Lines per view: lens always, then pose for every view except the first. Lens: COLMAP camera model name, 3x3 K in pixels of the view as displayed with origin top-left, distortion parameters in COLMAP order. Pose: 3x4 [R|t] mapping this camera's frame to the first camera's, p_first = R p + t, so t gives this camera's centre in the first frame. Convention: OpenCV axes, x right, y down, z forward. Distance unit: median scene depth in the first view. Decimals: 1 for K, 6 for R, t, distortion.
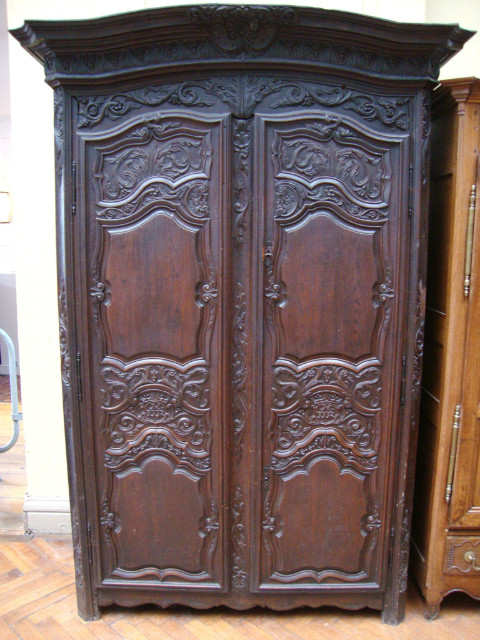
lens RADIAL K [[568.8, 0, 241.4], [0, 568.8, 317.8], [0, 0, 1]] dist [-0.178615, 0.142734]
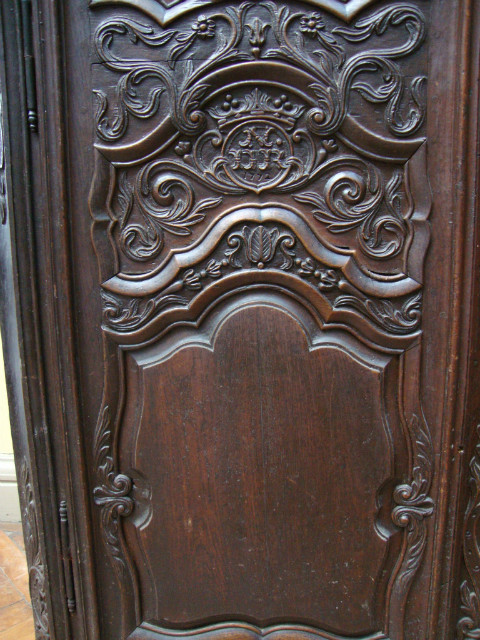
lens RADIAL K [[568.8, 0, 240.4], [0, 568.8, 322.7], [0, 0, 1]] dist [-0.178615, 0.142734]
pose [[0.998921, -0.007123, -0.045889, -0.146954], [0.008427, 0.999564, 0.028294, 0.253578], [0.045667, -0.028651, 0.998546, 0.666540]]
